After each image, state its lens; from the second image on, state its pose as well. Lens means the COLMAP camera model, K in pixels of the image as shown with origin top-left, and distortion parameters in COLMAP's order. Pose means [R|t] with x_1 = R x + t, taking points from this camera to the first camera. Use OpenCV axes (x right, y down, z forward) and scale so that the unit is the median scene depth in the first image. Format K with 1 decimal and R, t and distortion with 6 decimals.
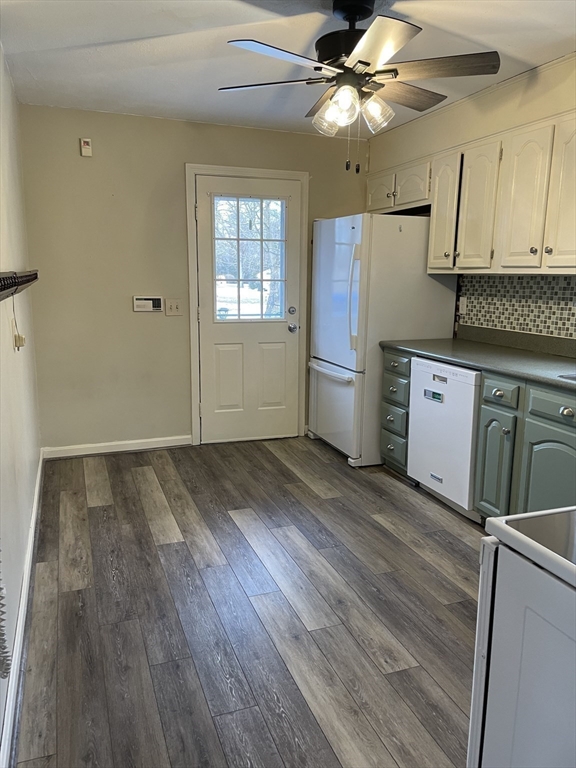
lens RADIAL K [[585.3, 0, 288.2], [0, 585.3, 380.6], [0, 0, 1]] dist [0.078544, -0.095353]
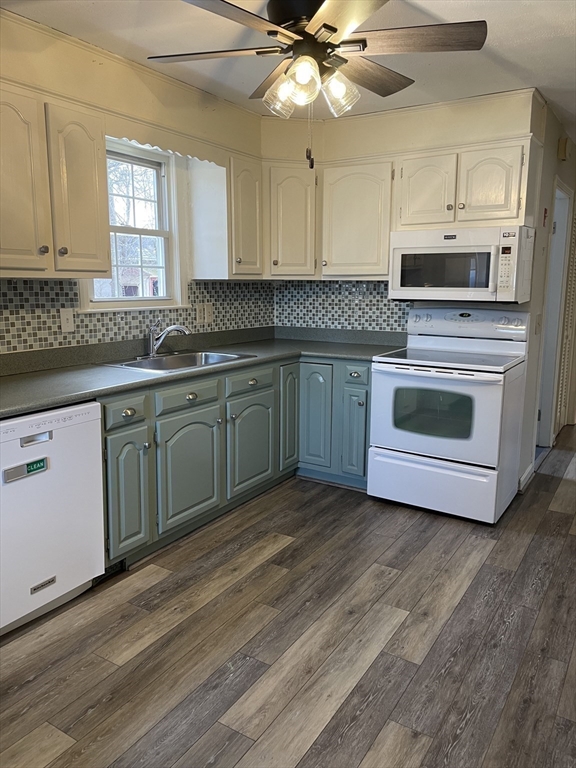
lens RADIAL K [[585.3, 0, 282.1], [0, 585.3, 386.6], [0, 0, 1]] dist [0.078544, -0.095353]
pose [[-0.606708, -0.157370, 0.779192, -0.505297], [0.128712, 0.947826, 0.291648, -0.263208], [-0.784435, 0.277237, -0.554799, 1.397851]]
